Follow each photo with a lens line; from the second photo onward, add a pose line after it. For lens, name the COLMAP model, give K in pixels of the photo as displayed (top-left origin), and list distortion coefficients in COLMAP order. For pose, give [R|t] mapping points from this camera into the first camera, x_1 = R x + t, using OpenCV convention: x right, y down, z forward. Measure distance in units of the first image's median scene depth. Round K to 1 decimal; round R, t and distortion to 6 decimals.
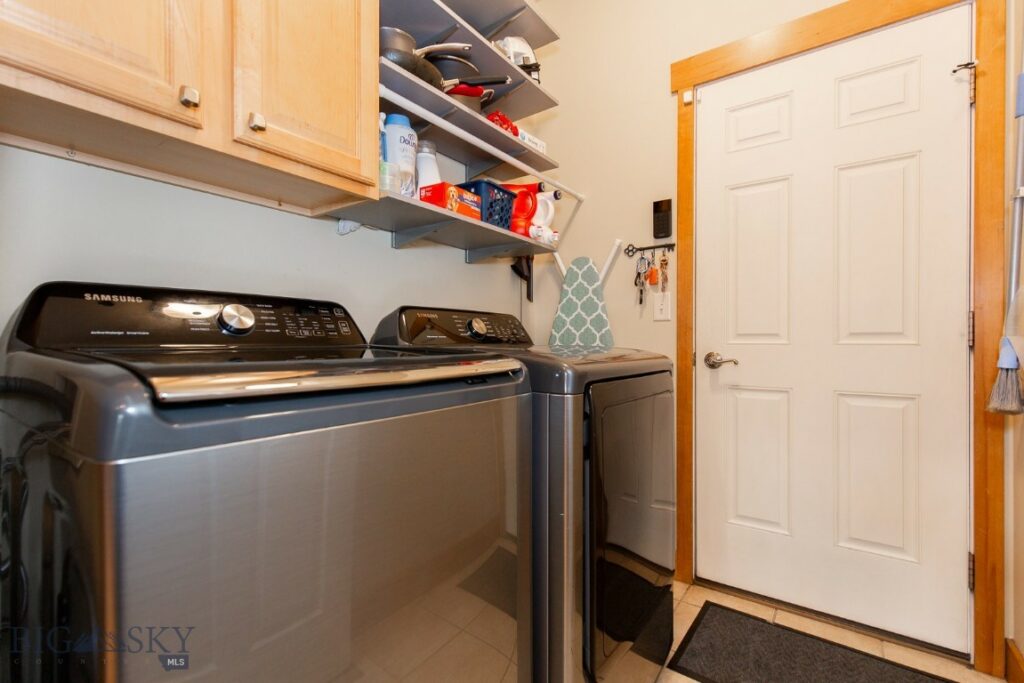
lens RADIAL K [[460.0, 0, 509.2], [0, 460.0, 342.8], [0, 0, 1]] dist [0.010122, -0.003144]
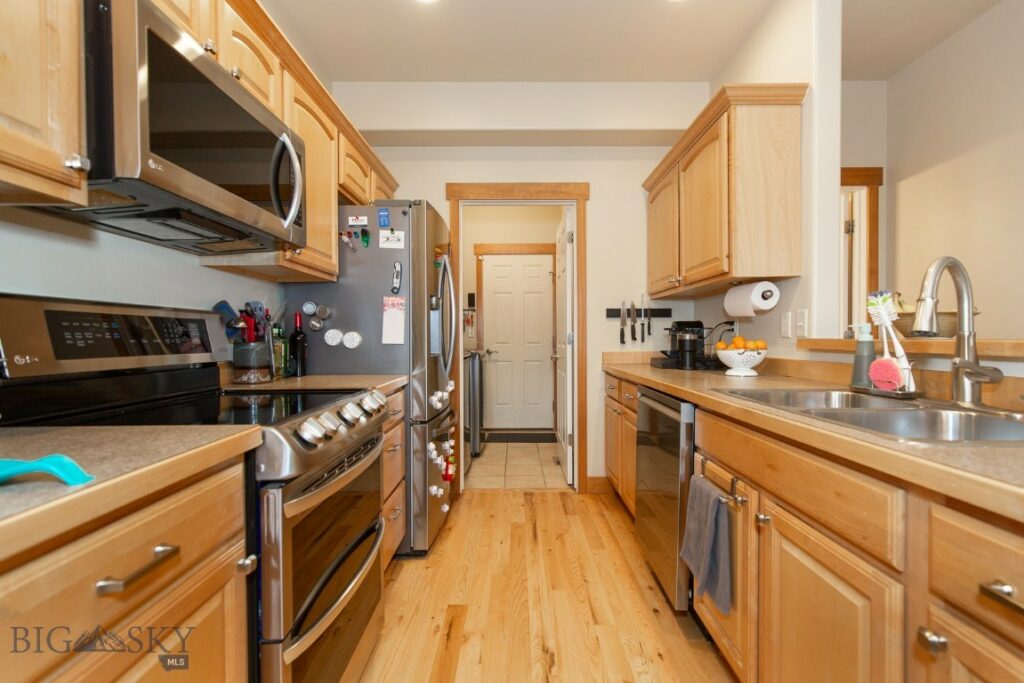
lens RADIAL K [[460.0, 0, 511.7], [0, 460.0, 342.7], [0, 0, 1]] dist [0.010122, -0.003144]
pose [[0.813685, -0.011735, 0.581187, -1.189917], [0.009657, 0.999931, 0.006670, -0.038745], [-0.581226, 0.000185, 0.813742, -1.514455]]
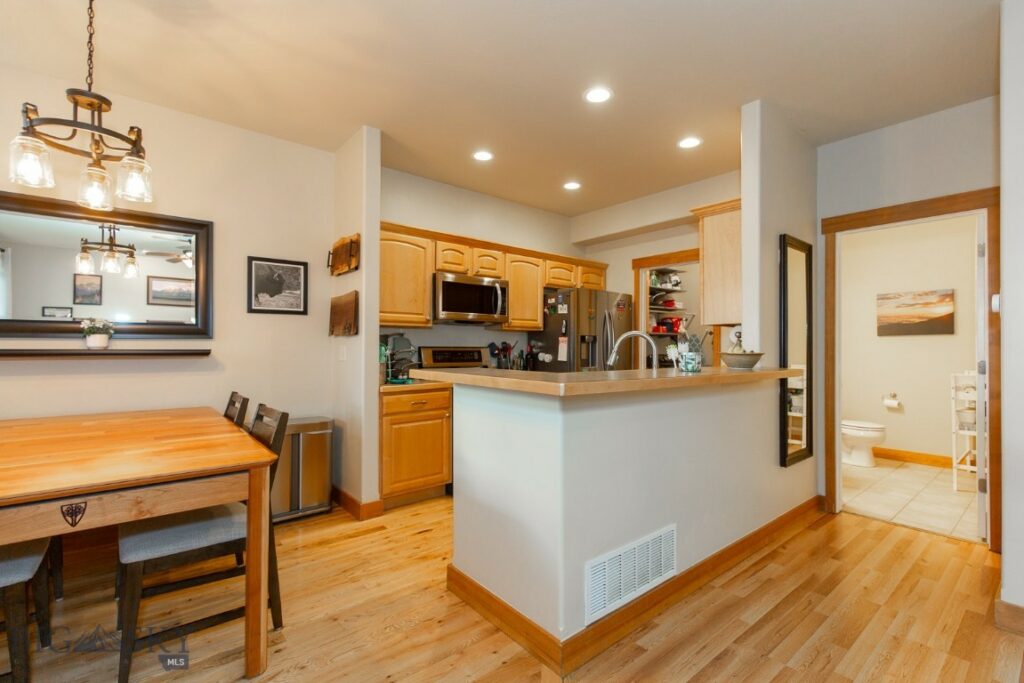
lens RADIAL K [[460.0, 0, 511.5], [0, 460.0, 342.8], [0, 0, 1]] dist [0.010122, -0.003144]
pose [[0.966371, 0.002318, -0.257141, -0.298142], [-0.006844, 0.999837, -0.016709, -0.086455], [0.257061, 0.017907, 0.966229, -2.899861]]
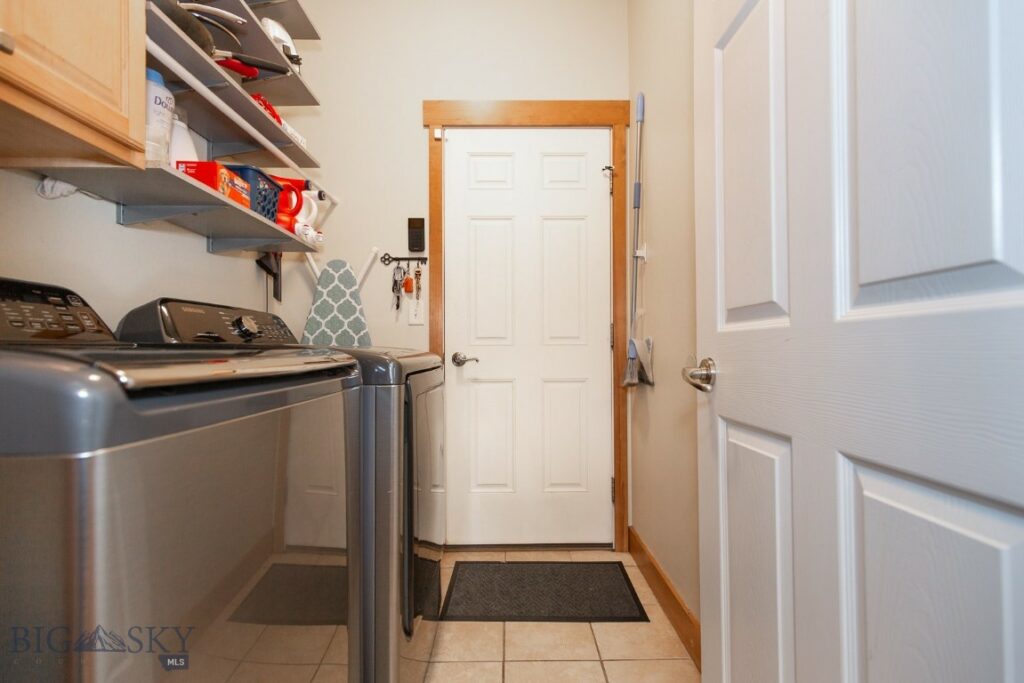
lens RADIAL K [[460.0, 0, 516.8], [0, 460.0, 343.8], [0, 0, 1]] dist [0.010122, -0.003144]
pose [[0.801493, 0.002411, 0.597999, -0.162141], [0.005060, 0.999929, -0.010813, 0.012750], [-0.597983, 0.011692, 0.801424, -0.050034]]
